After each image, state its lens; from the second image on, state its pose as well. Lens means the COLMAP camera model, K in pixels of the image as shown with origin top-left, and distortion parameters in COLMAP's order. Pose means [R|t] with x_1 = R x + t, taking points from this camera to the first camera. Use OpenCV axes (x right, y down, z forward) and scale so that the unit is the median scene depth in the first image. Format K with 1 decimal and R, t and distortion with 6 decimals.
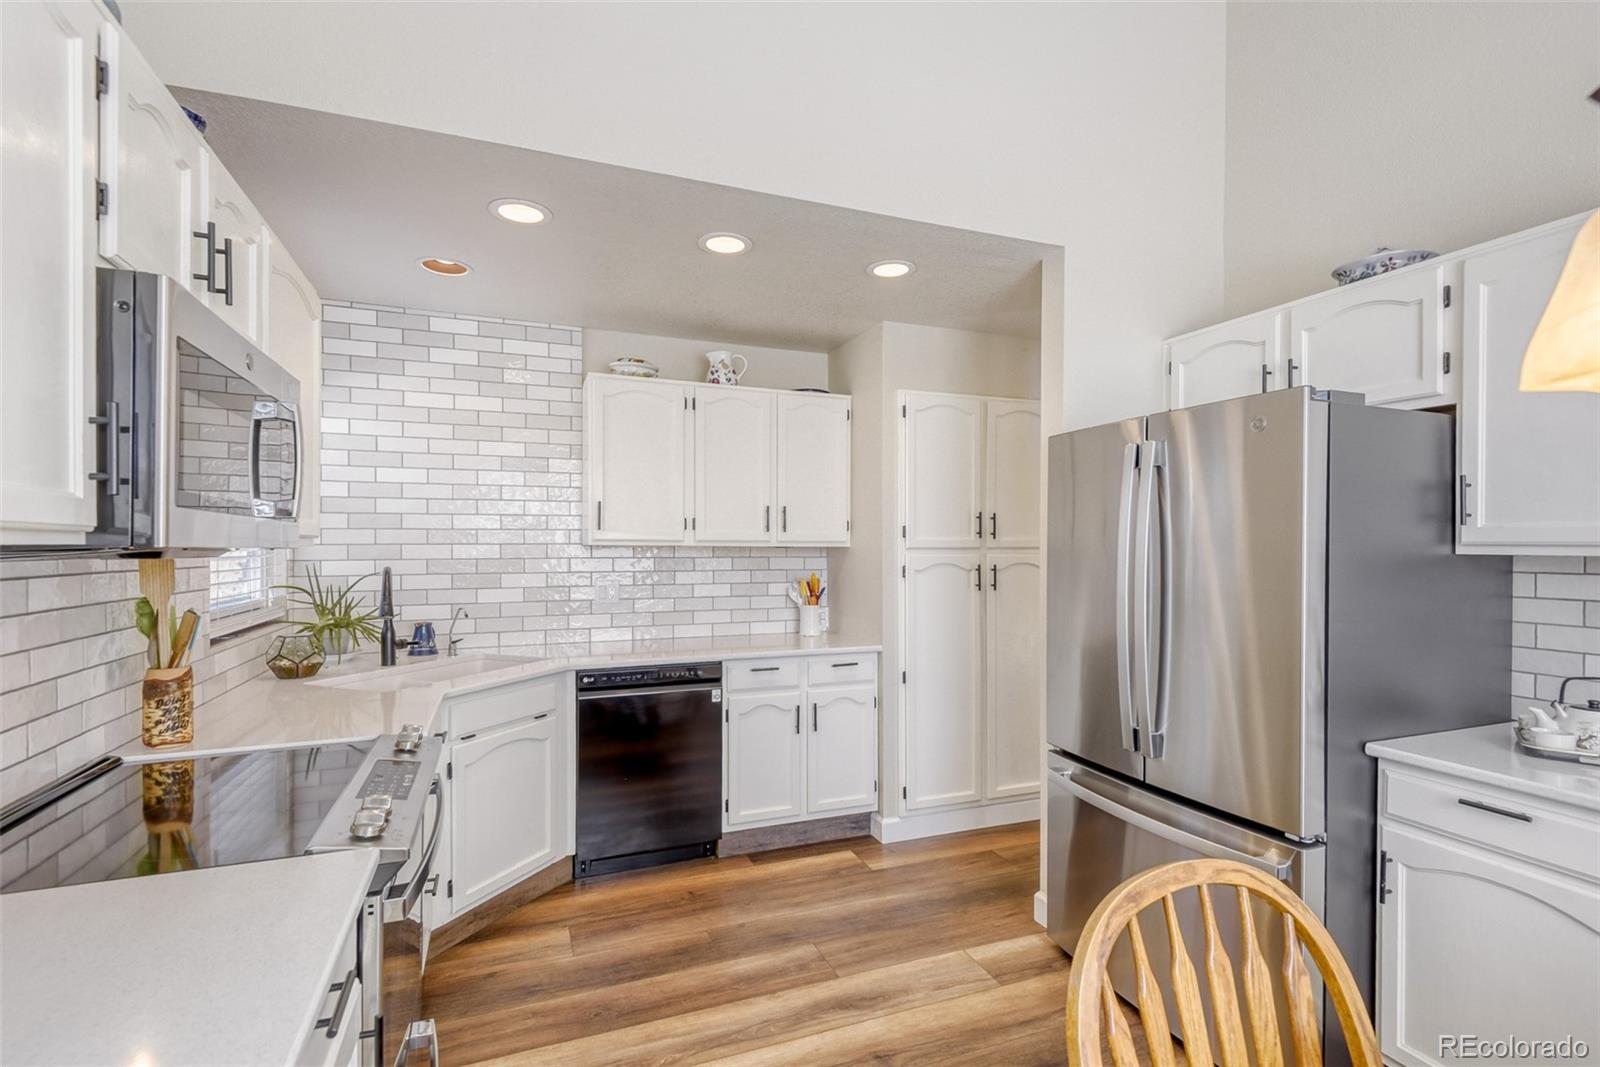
lens RADIAL K [[738.1, 0, 803.2], [0, 738.1, 539.5], [0, 0, 1]] dist [0.015887, -0.016405]
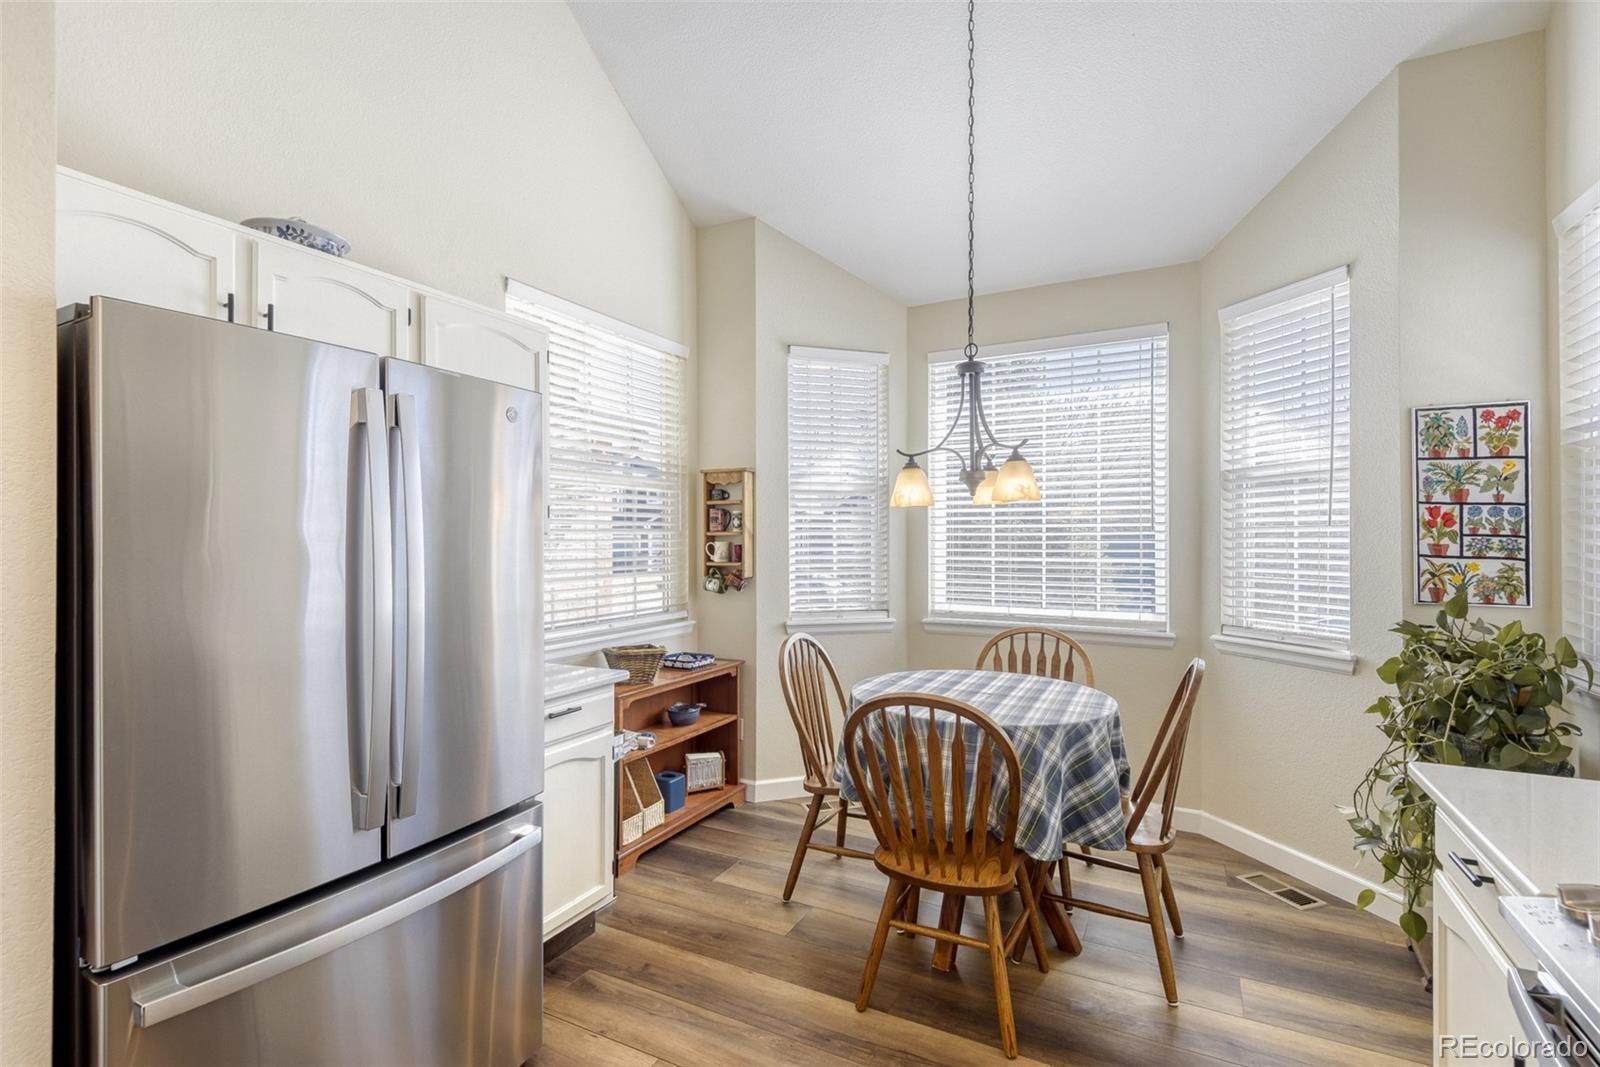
lens RADIAL K [[738.1, 0, 803.2], [0, 738.1, 539.5], [0, 0, 1]] dist [0.015887, -0.016405]
pose [[-0.655711, -0.003834, 0.755002, -0.327863], [-0.003995, 0.999991, 0.001609, 0.009546], [-0.755001, -0.001961, -0.655721, 1.063676]]
